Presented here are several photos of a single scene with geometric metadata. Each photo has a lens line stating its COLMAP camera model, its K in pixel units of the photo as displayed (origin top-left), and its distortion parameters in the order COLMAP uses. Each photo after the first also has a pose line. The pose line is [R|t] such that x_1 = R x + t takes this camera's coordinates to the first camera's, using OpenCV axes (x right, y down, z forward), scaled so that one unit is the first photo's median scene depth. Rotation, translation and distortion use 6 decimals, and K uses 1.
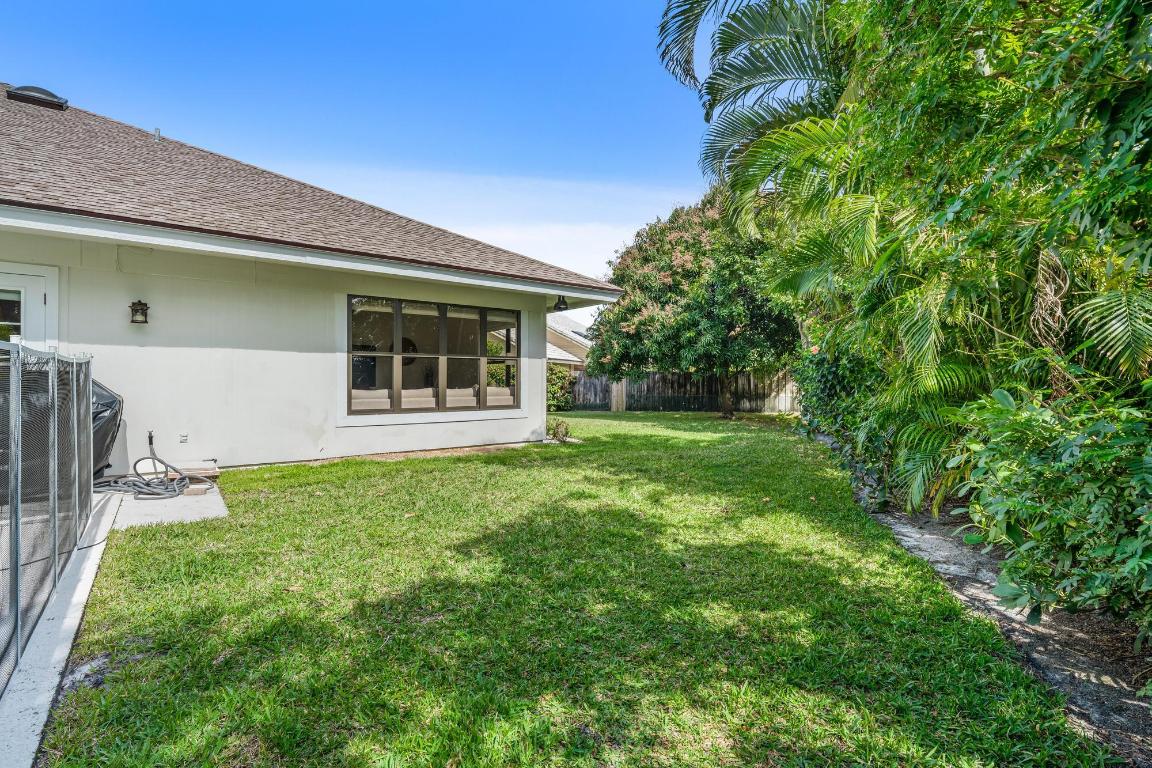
lens RADIAL K [[544.1, 0, 574.6], [0, 544.1, 378.7], [0, 0, 1]] dist [0.000575, 0.000214]
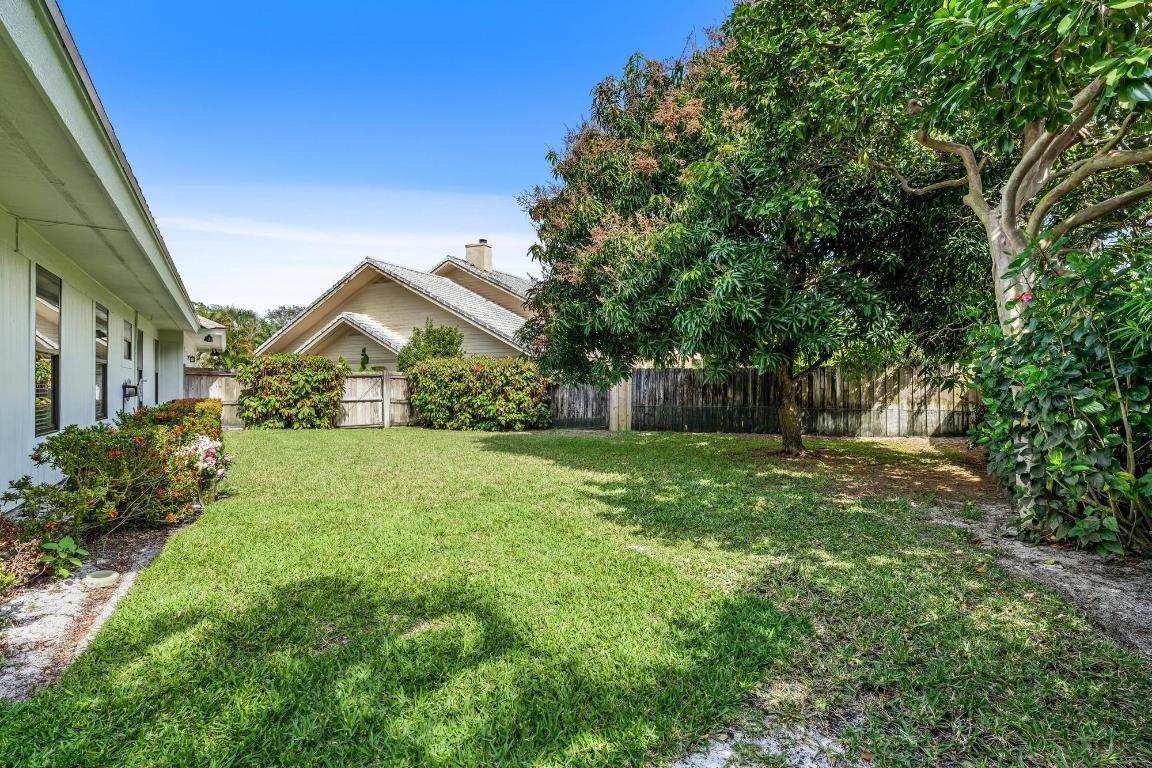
lens RADIAL K [[551.1, 0, 576.0], [0, 551.1, 384.0], [0, 0, 1]] dist [0.002909, 0.001586]
pose [[0.992455, -0.001533, -0.122599, 0.151651], [0.002253, 0.999981, 0.005737, 0.001111], [0.122588, -0.005970, 0.992440, 0.479967]]
